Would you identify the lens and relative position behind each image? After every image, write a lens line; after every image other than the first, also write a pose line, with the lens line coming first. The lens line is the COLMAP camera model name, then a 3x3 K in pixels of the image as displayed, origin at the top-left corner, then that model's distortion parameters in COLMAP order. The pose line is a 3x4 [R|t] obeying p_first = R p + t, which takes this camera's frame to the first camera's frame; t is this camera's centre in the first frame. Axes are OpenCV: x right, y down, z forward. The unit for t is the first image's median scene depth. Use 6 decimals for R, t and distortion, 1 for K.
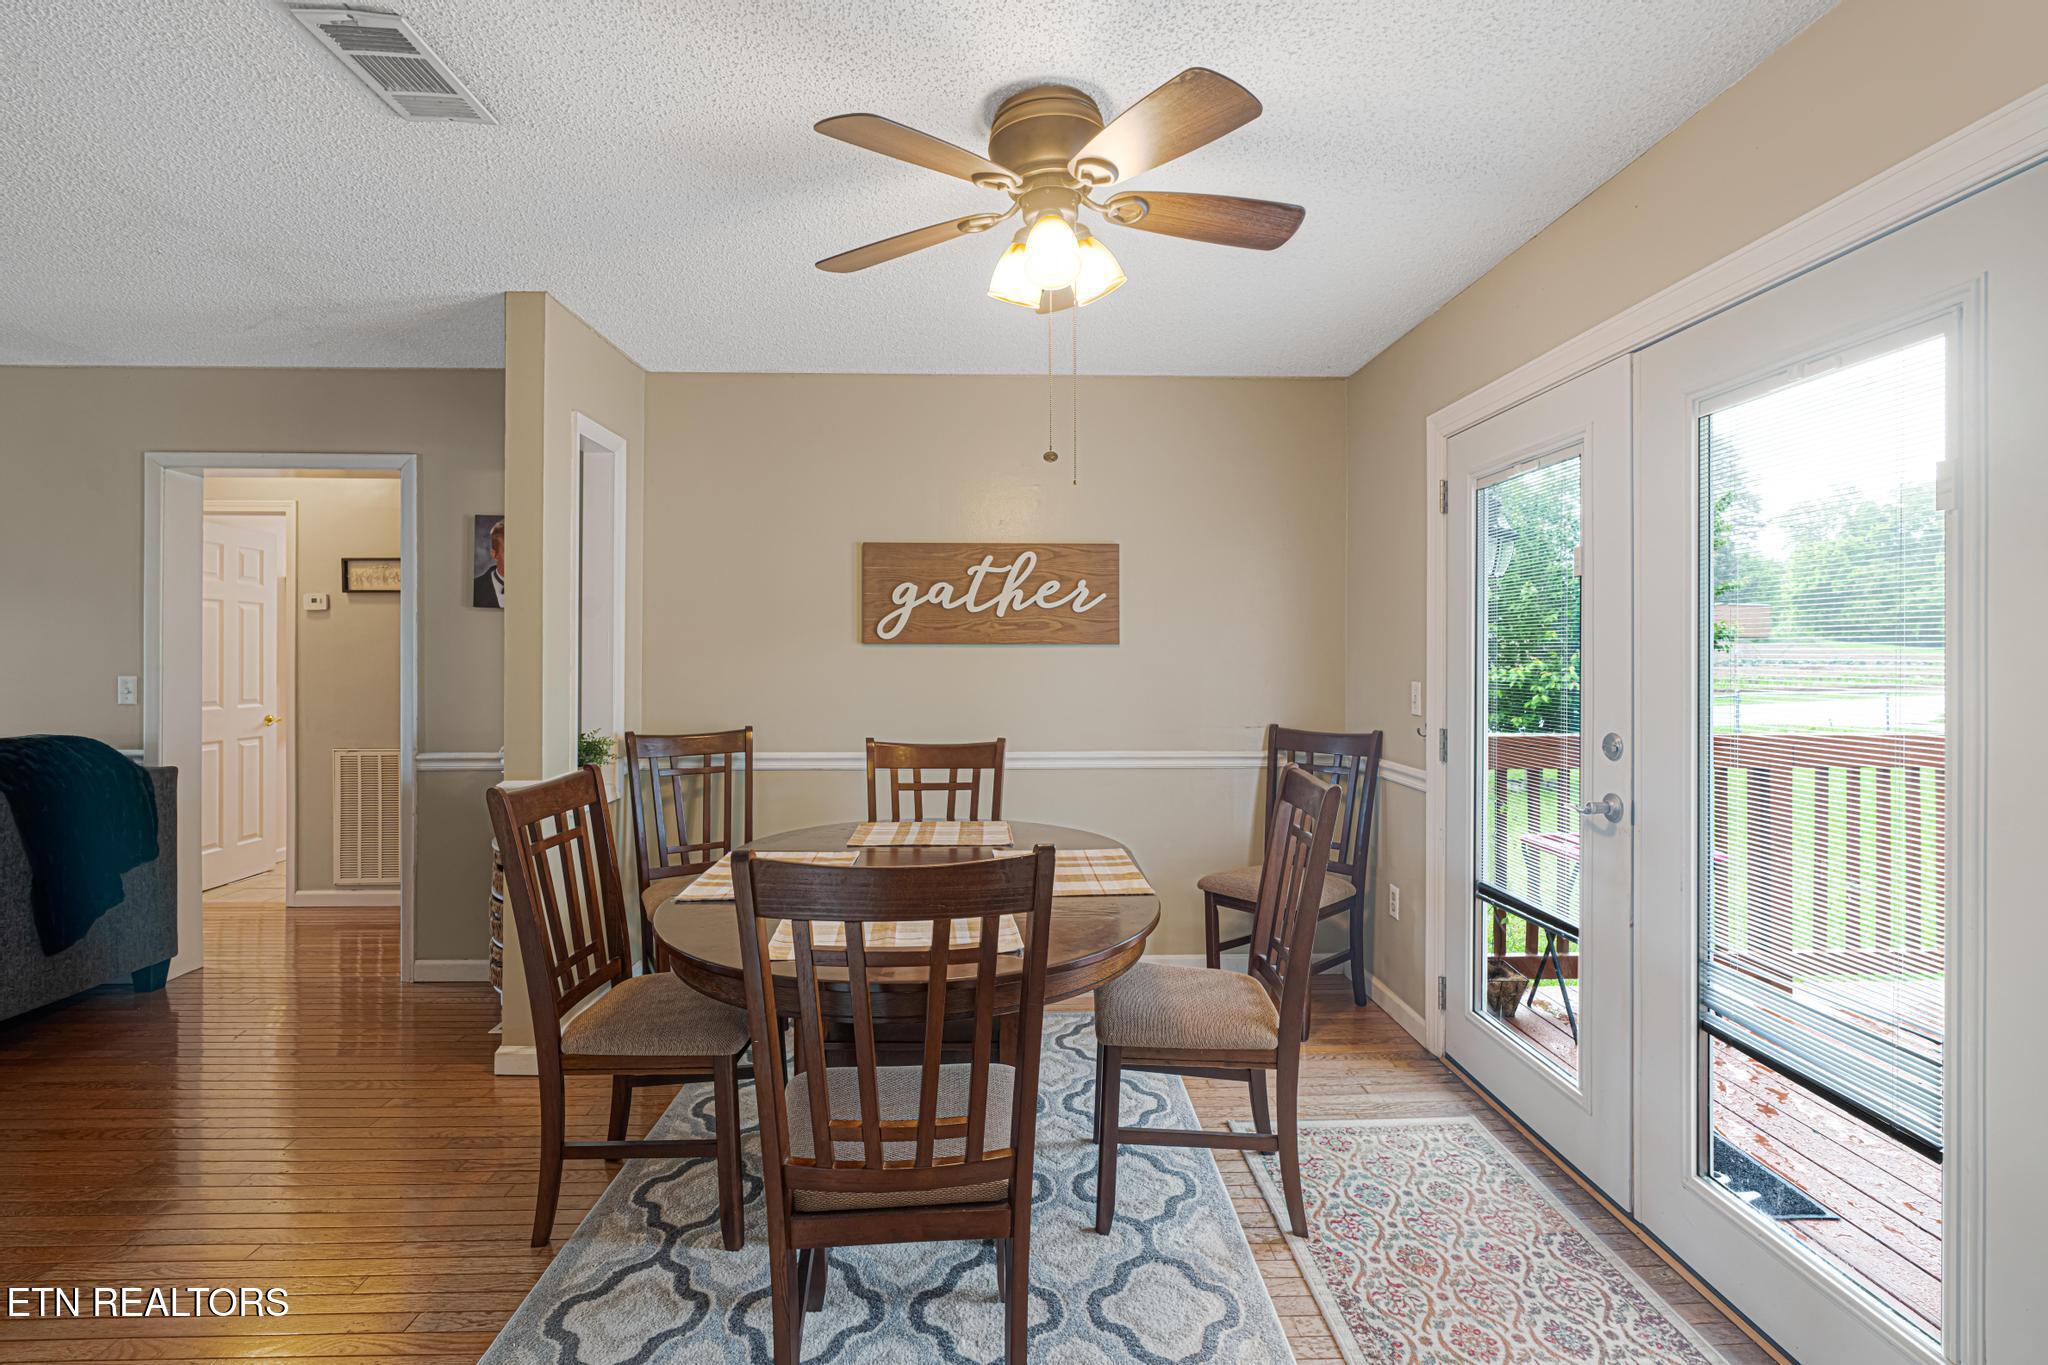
lens RADIAL K [[940.8, 0, 1019.3], [0, 940.8, 666.7], [0, 0, 1]] dist [-0.015381, 0.003398]
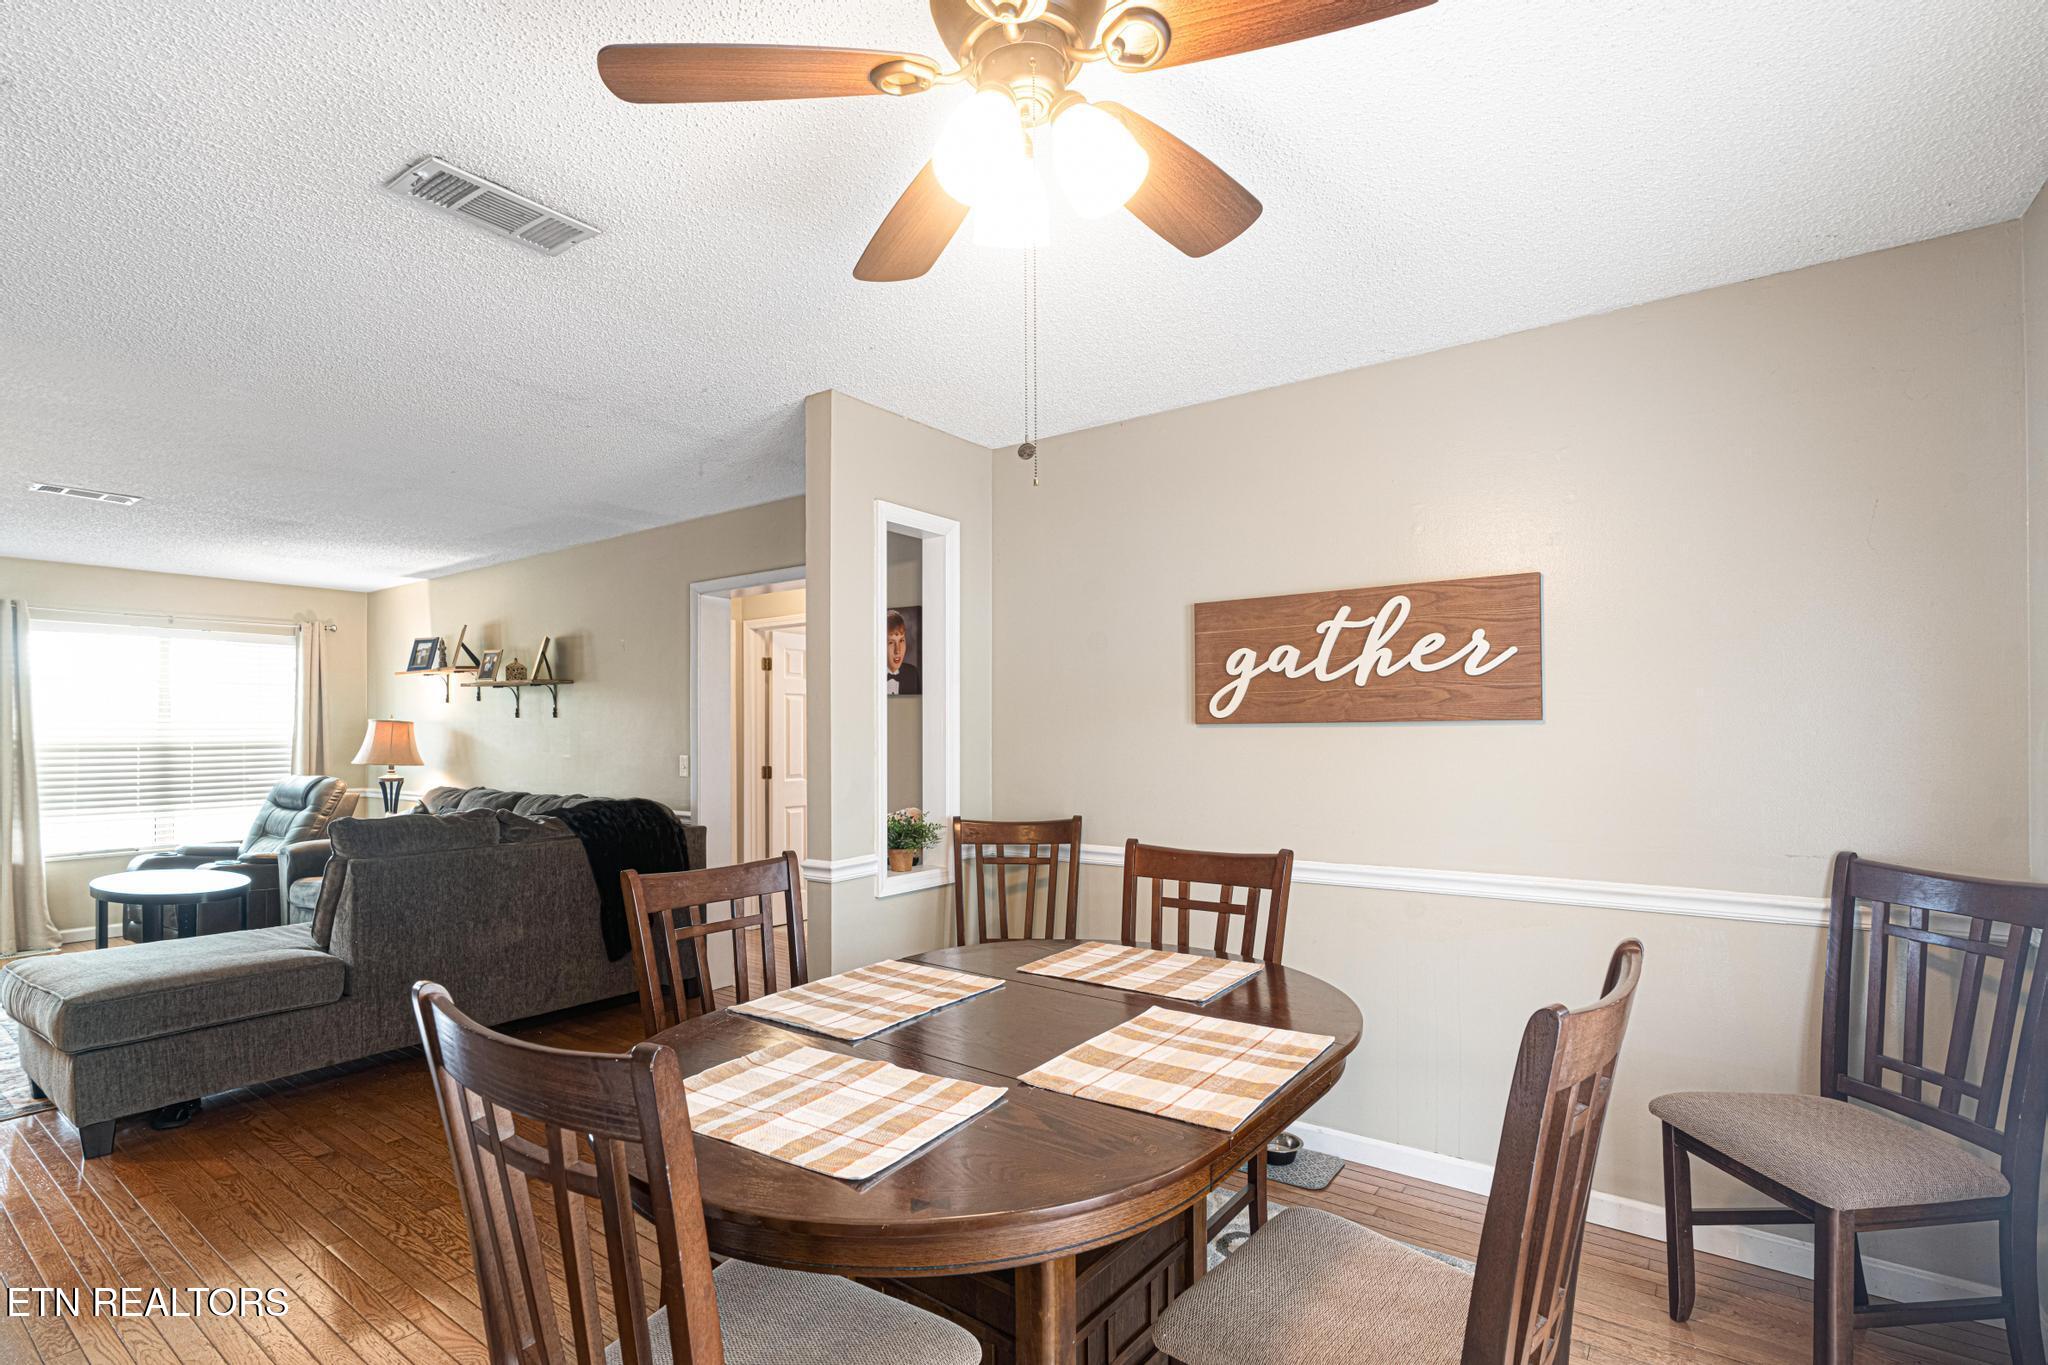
lens RADIAL K [[940.8, 0, 1021.5], [0, 940.8, 727.1], [0, 0, 1]] dist [-0.015381, 0.003398]
pose [[0.789644, -0.010270, -0.613479, 0.227726], [-0.001070, 0.999835, -0.018115, -0.005913], [0.613564, 0.014961, 0.789503, 0.239206]]
